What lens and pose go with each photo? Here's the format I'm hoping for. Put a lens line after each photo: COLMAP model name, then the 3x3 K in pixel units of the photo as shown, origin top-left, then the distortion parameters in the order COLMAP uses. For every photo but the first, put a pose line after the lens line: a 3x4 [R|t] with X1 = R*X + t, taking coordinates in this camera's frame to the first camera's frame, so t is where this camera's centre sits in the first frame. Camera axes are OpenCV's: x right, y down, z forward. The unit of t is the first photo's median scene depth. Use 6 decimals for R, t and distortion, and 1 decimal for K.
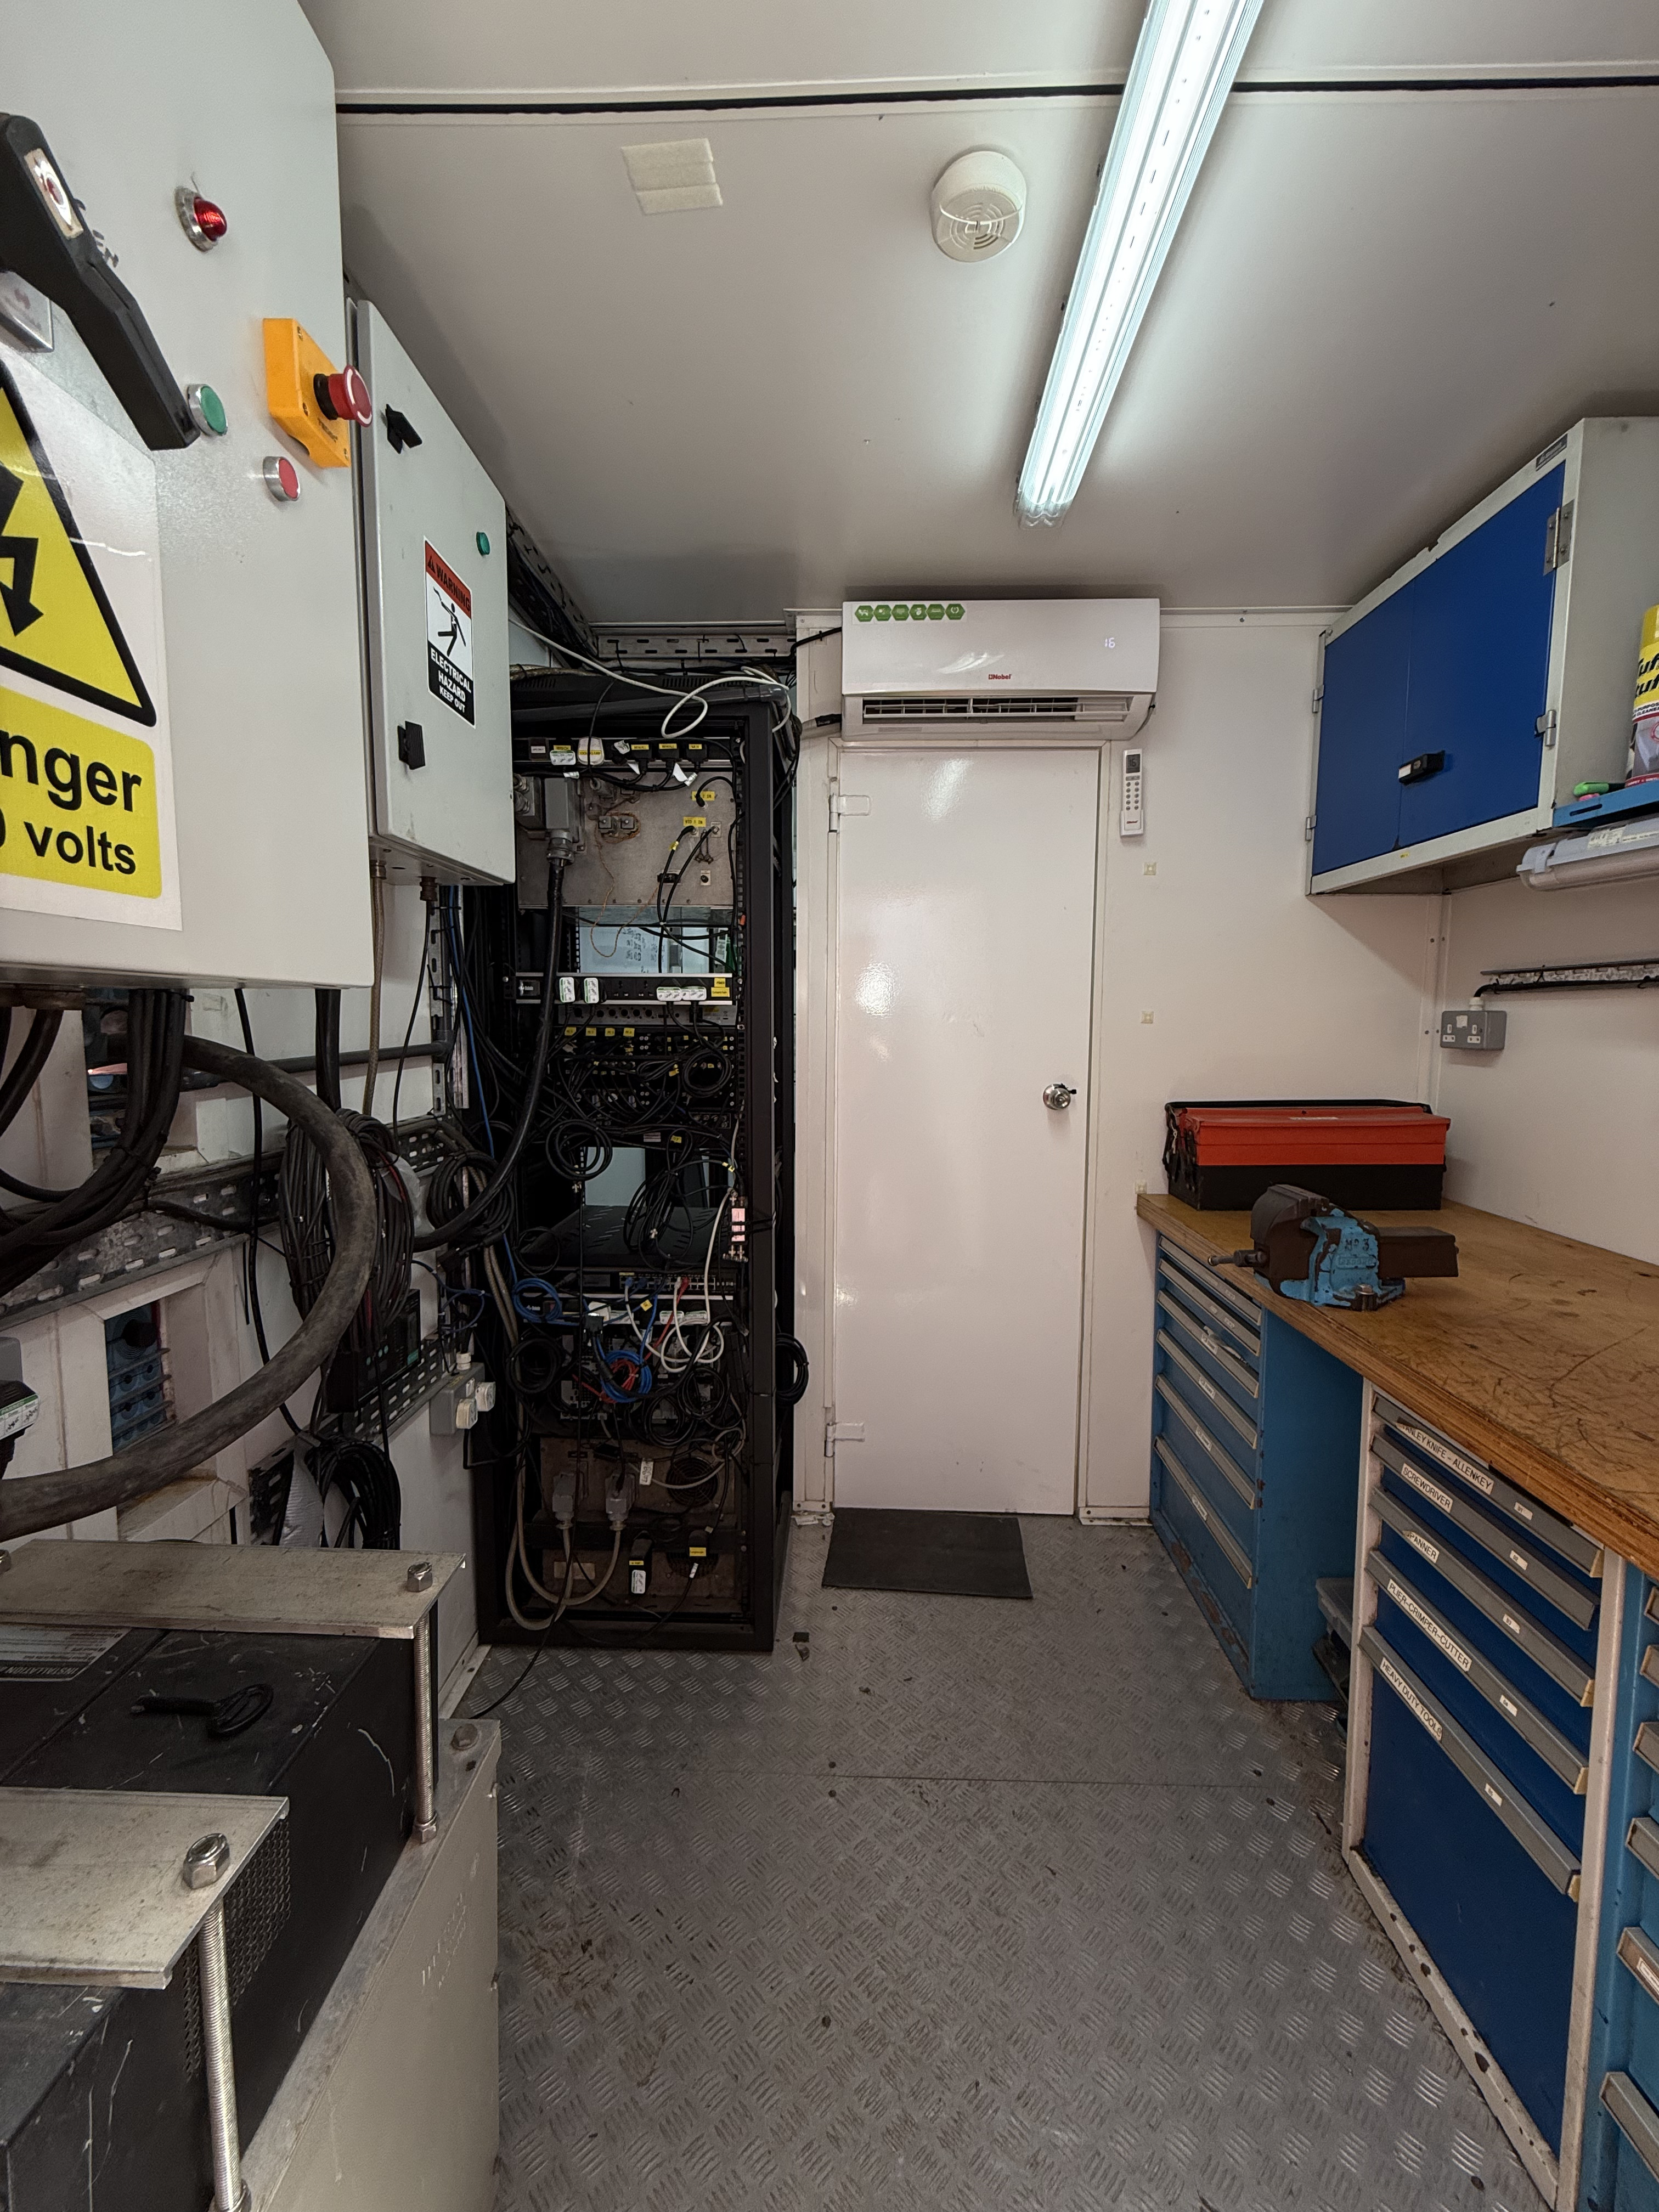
lens RADIAL K [[886.1, 0, 832.7], [0, 886.1, 1100.0], [0, 0, 1]] dist [0.001503, 0.000185]
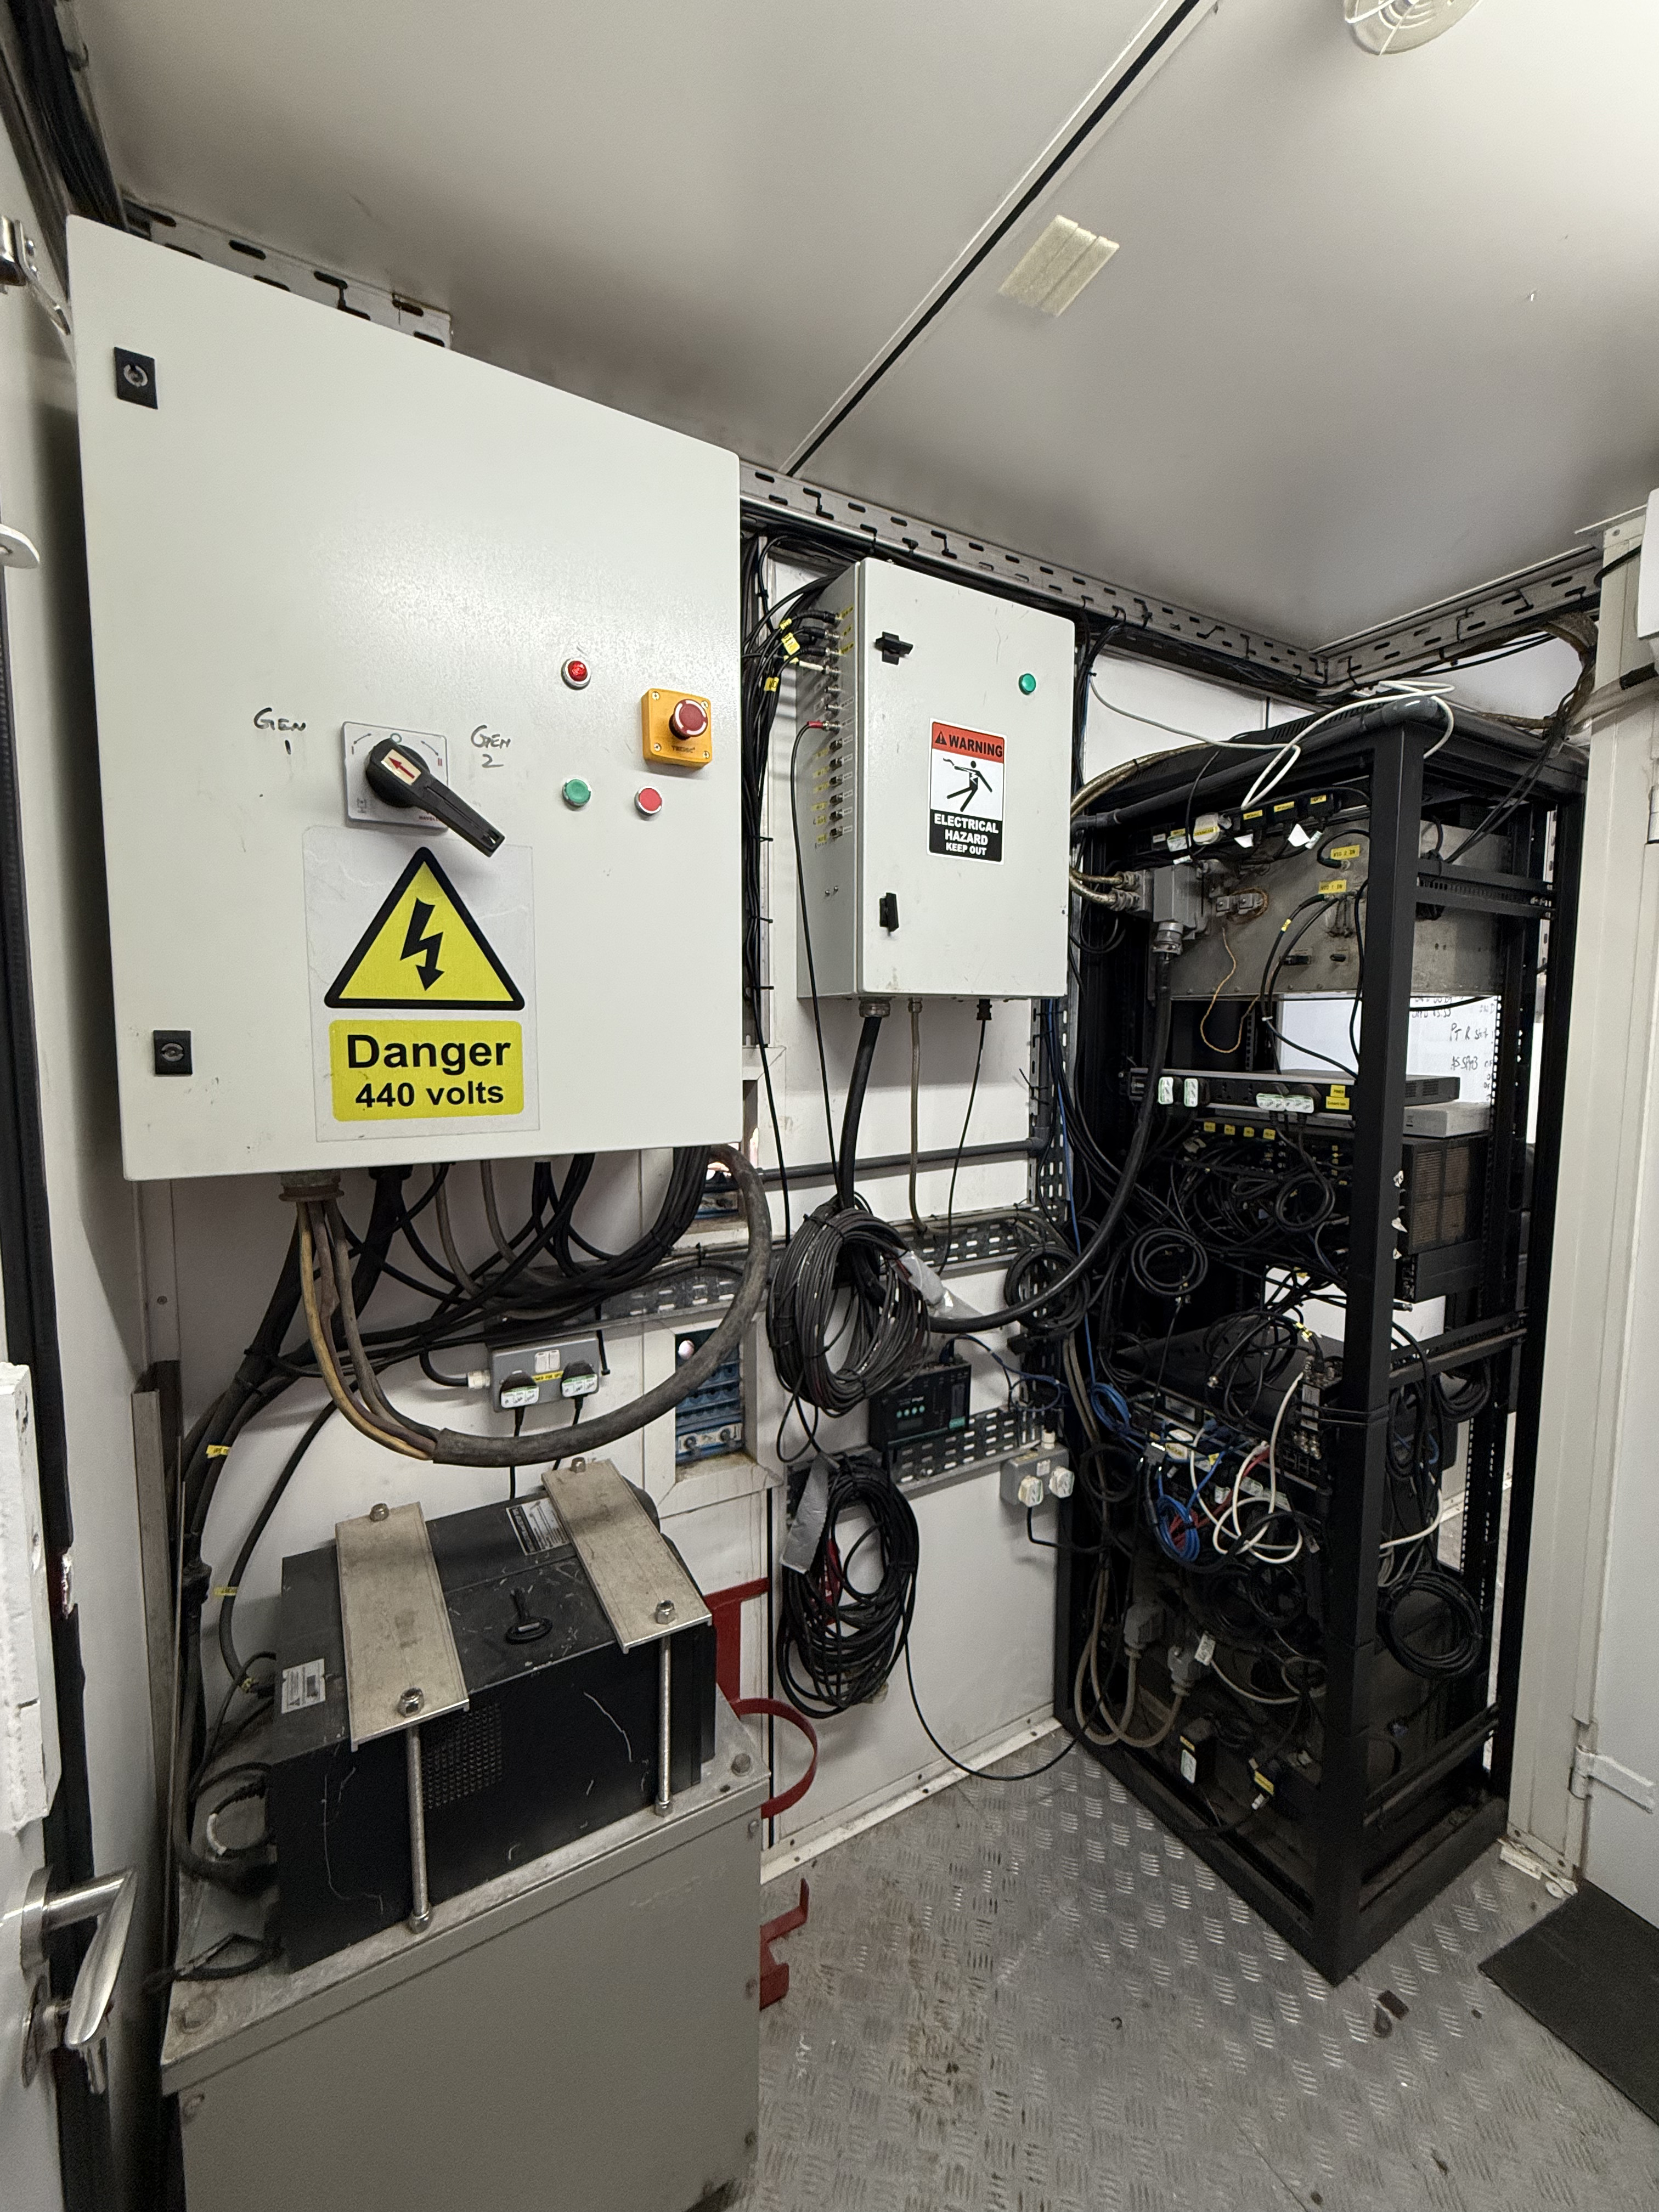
lens RADIAL K [[886.1, 0, 829.0], [0, 886.1, 1100.1], [0, 0, 1]] dist [0.001503, 0.000185]
pose [[0.516394, 0.064963, -0.853884, 0.318828], [-0.075343, 0.996698, 0.030265, -0.118374], [0.853030, 0.048706, 0.519583, 0.219442]]
